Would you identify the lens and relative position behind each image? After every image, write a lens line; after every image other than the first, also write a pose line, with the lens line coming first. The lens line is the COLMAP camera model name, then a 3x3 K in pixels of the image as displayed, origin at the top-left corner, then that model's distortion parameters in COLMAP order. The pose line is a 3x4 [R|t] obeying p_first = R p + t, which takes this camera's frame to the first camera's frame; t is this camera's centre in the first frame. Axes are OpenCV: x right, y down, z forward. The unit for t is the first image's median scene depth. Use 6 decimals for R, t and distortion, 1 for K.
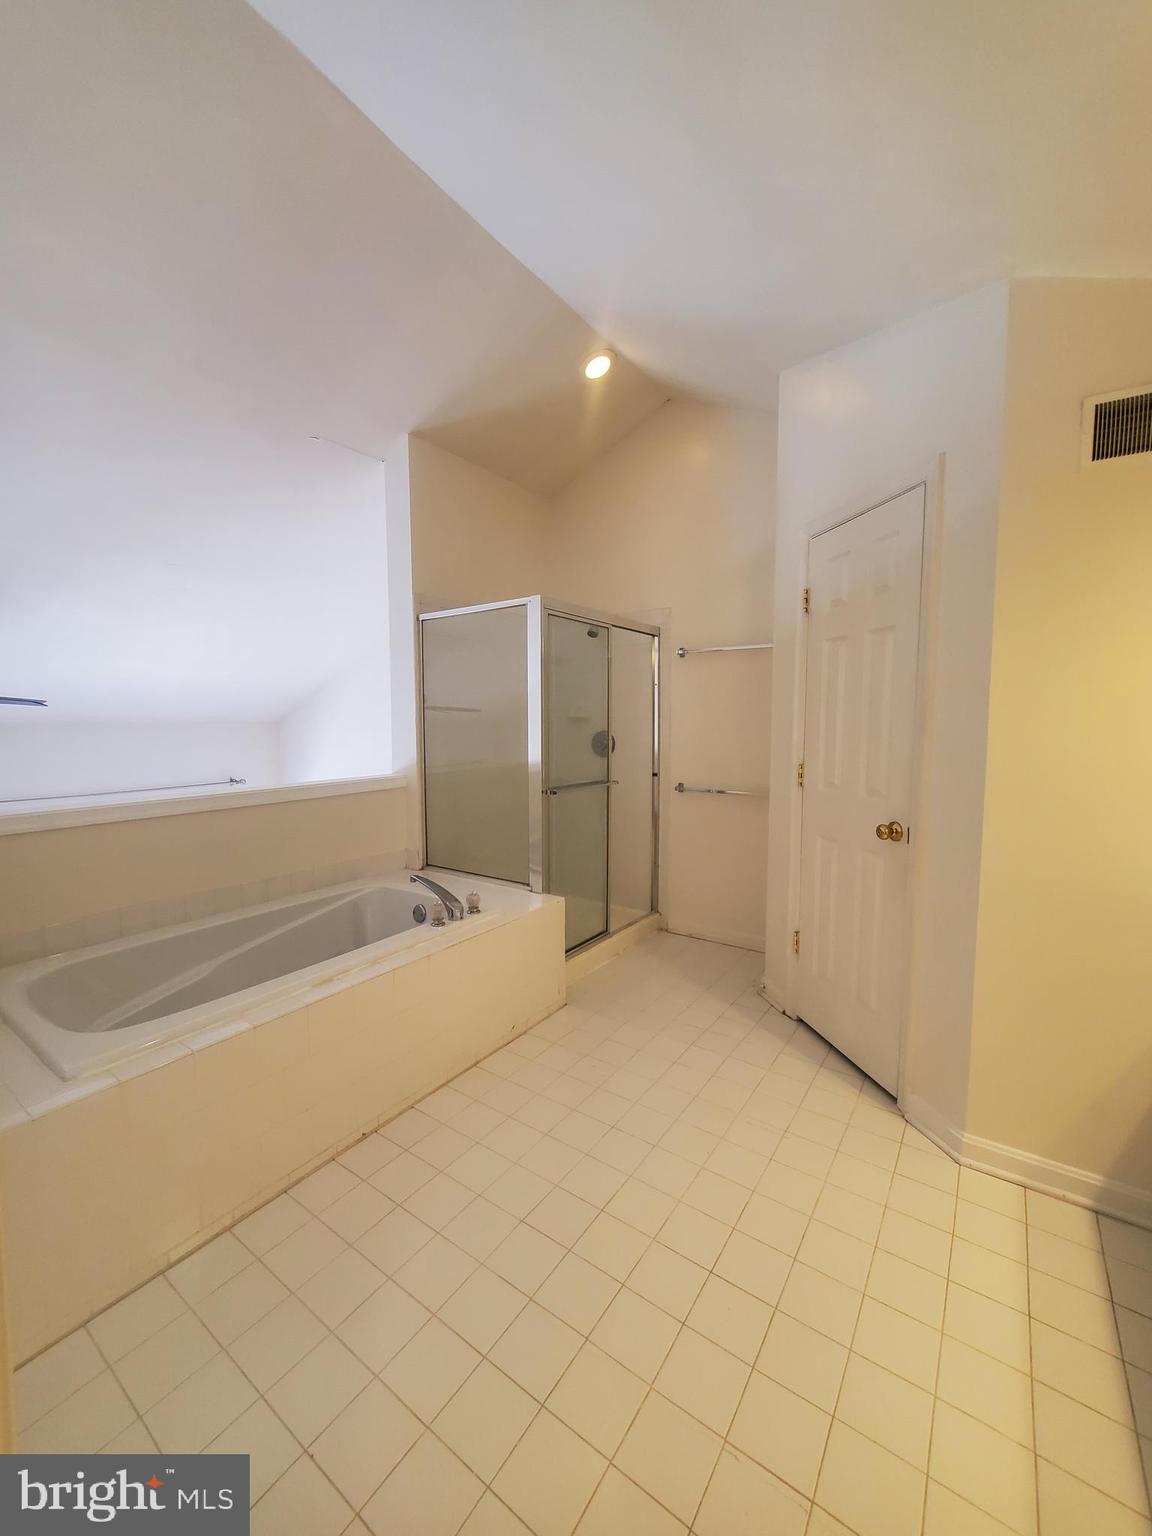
lens RADIAL K [[604.9, 0, 560.3], [0, 604.9, 768.3], [0, 0, 1]] dist [0.001871, -0.000529]
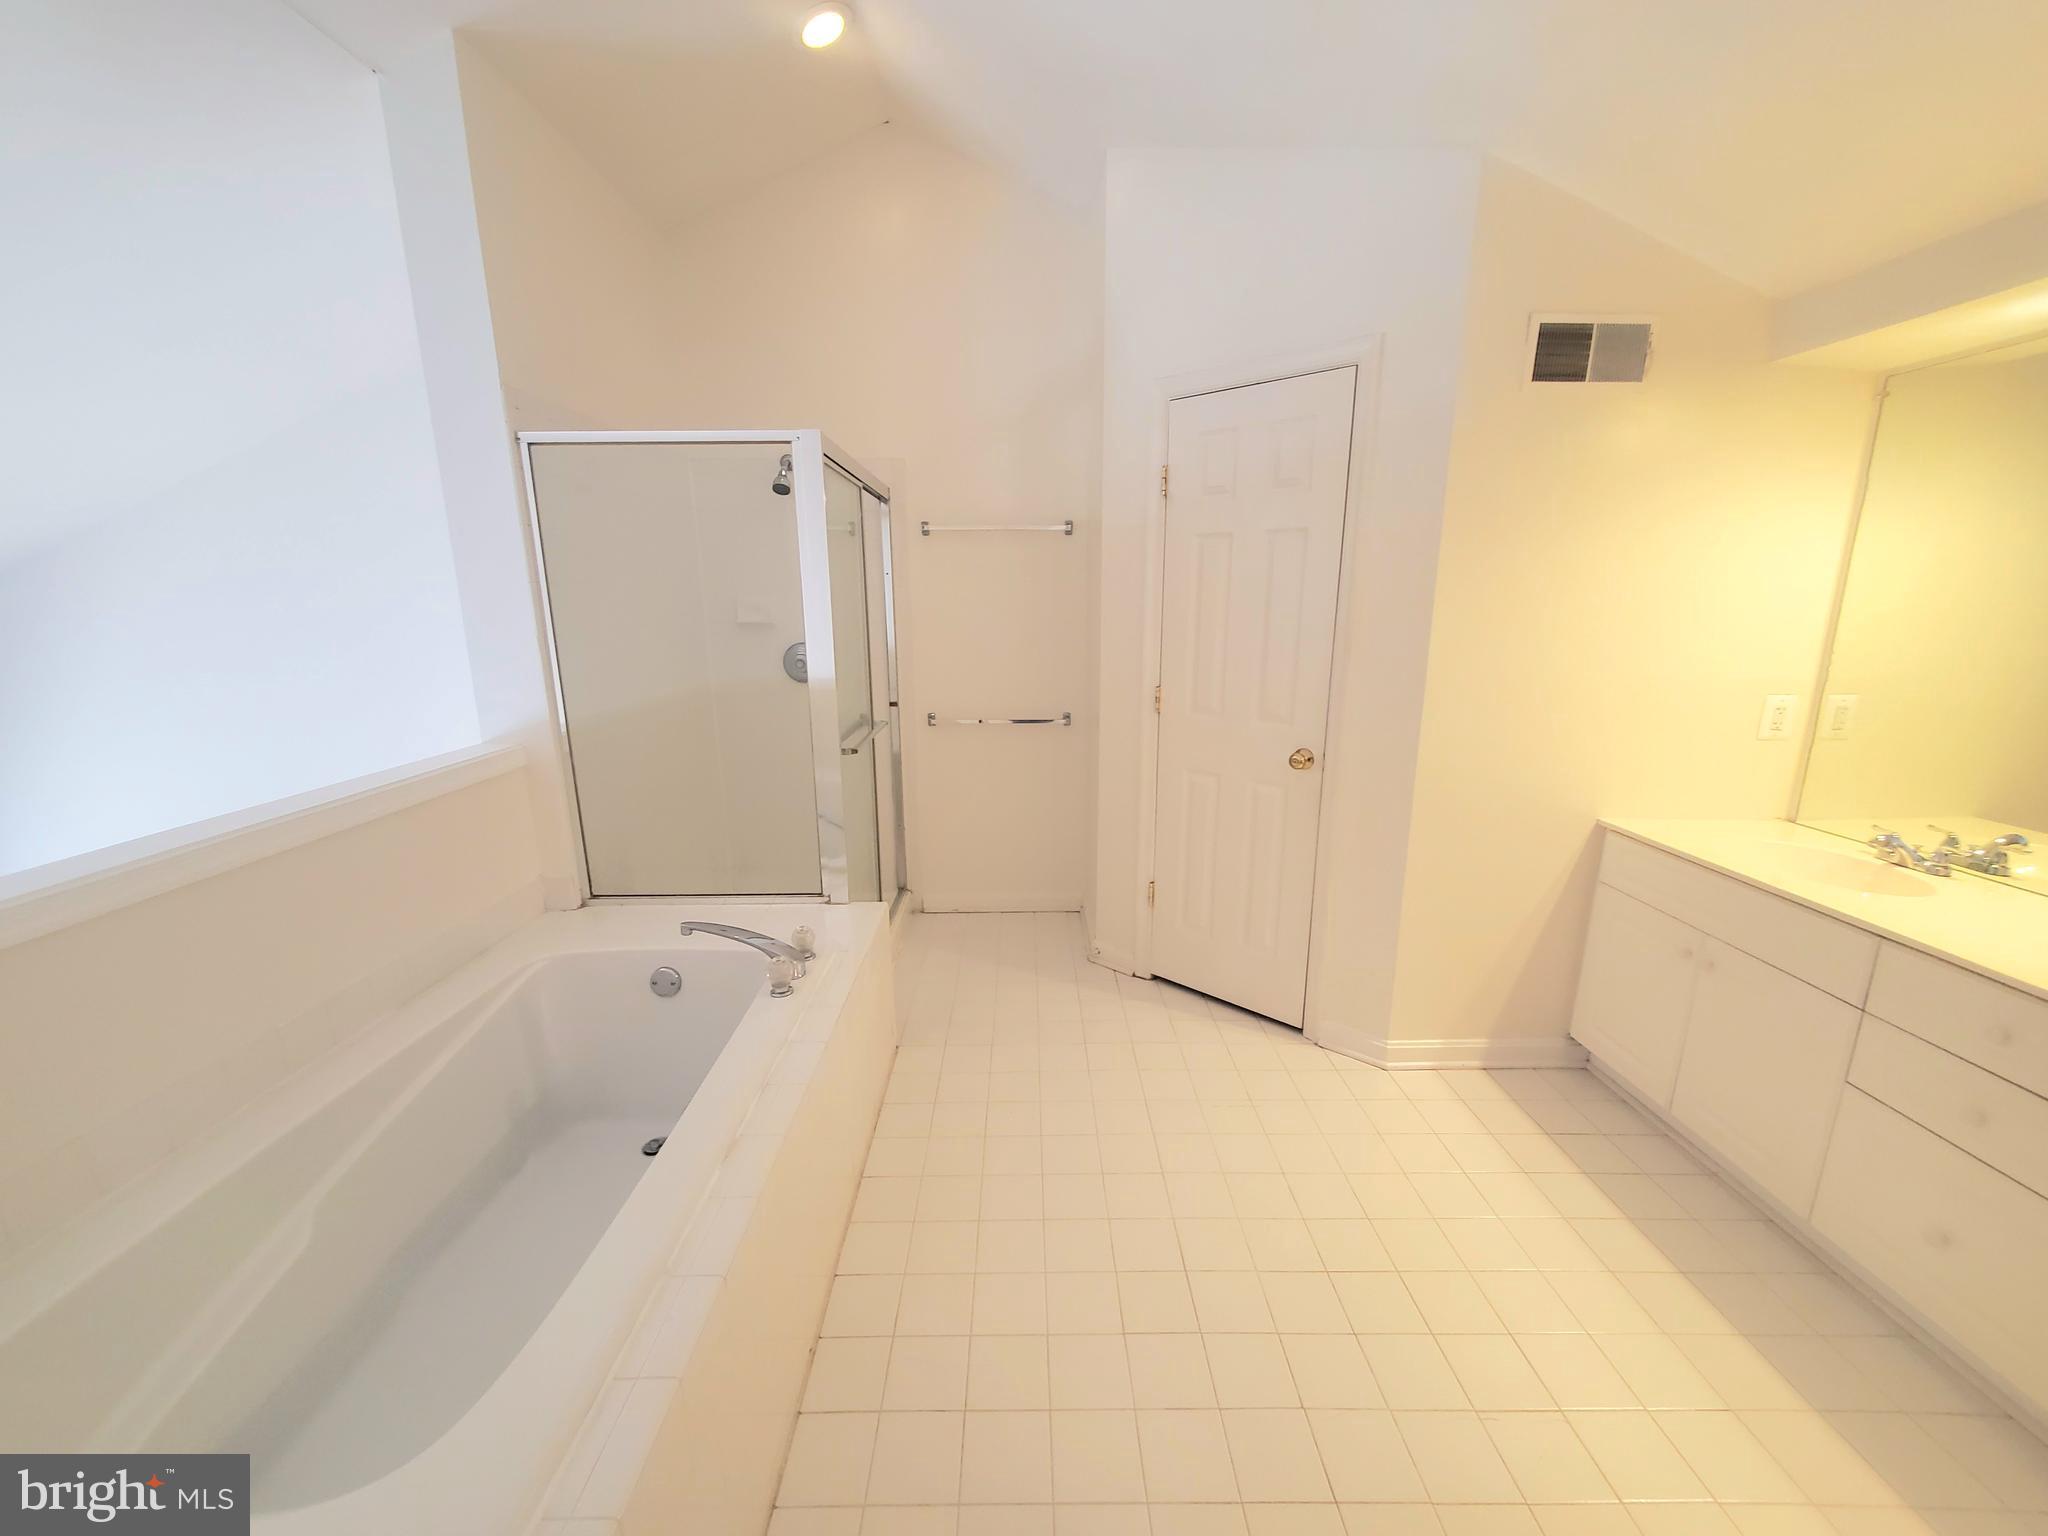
lens RADIAL K [[806.6, 0, 1025.4], [0, 806.6, 785.2], [0, 0, 1]] dist [0.001871, -0.000529]
pose [[0.808785, -0.136029, 0.572157, -0.382670], [0.048978, 0.985082, 0.164966, -0.061309], [-0.586061, -0.105399, 0.803382, 0.196331]]
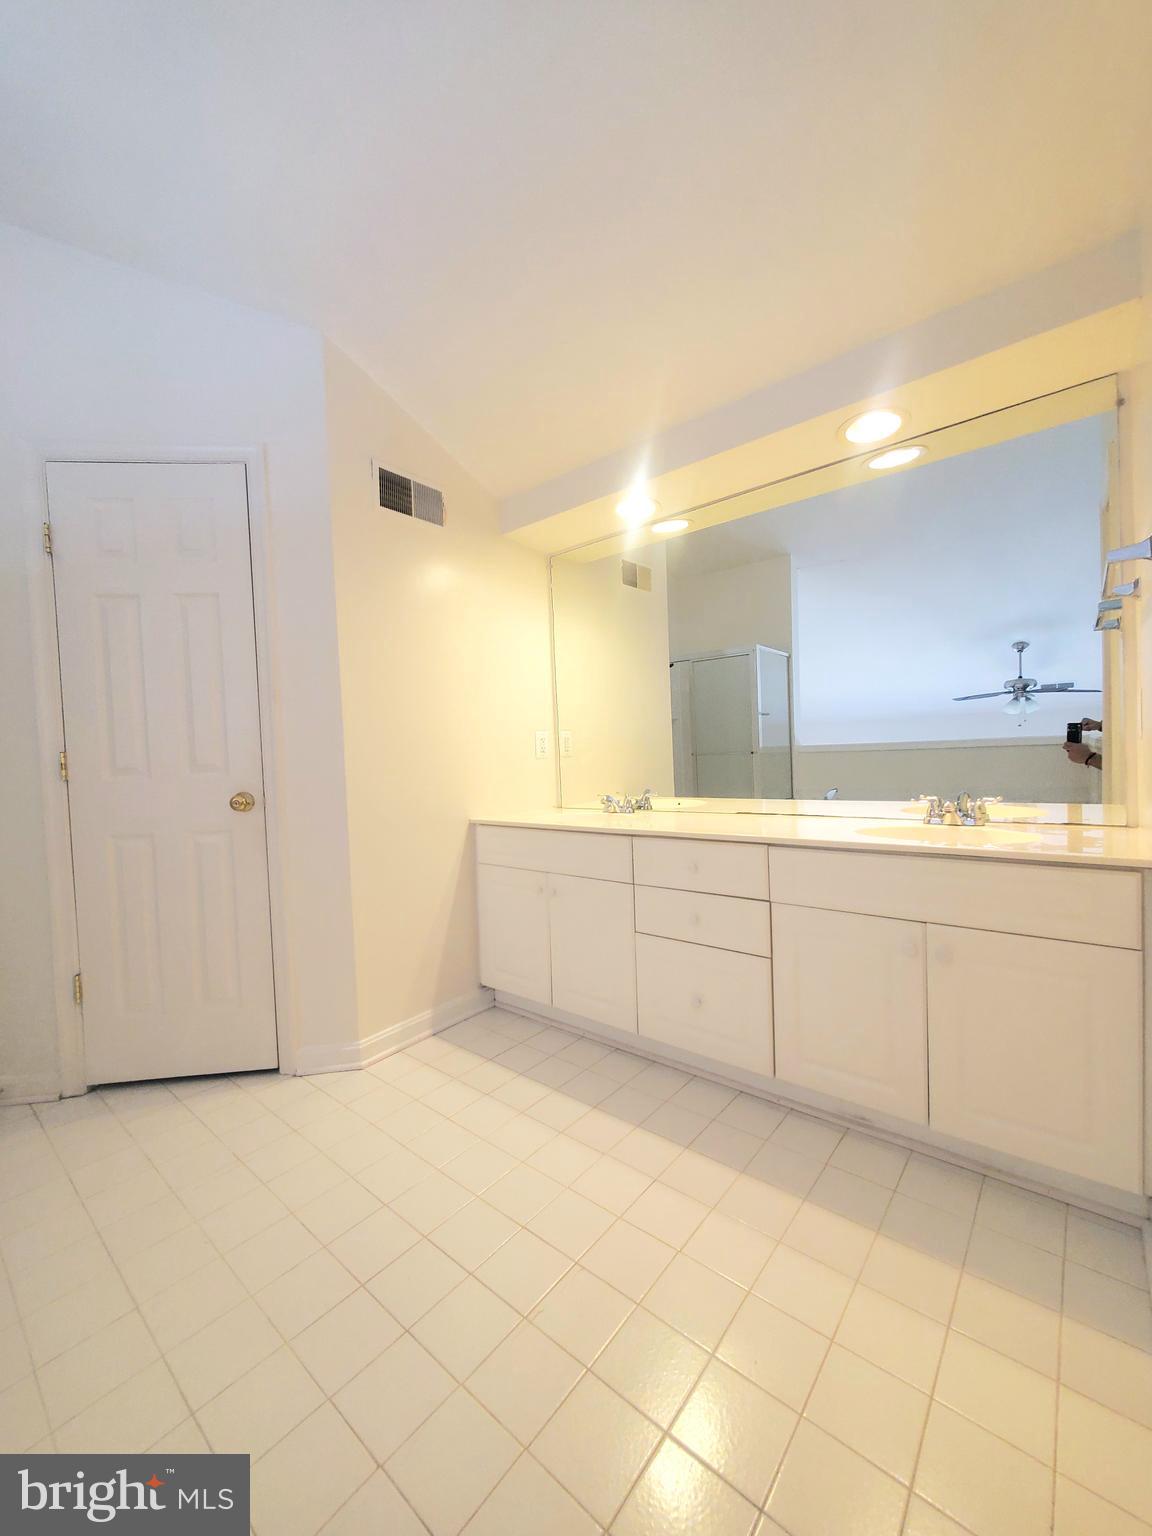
lens RADIAL K [[604.9, 0, 560.3], [0, 604.9, 768.3], [0, 0, 1]] dist [0.001871, -0.000529]
pose [[0.081305, -0.028791, 0.996273, -0.295490], [0.117295, 0.992913, 0.019121, 0.069700], [-0.989763, 0.115303, 0.084106, 0.306466]]
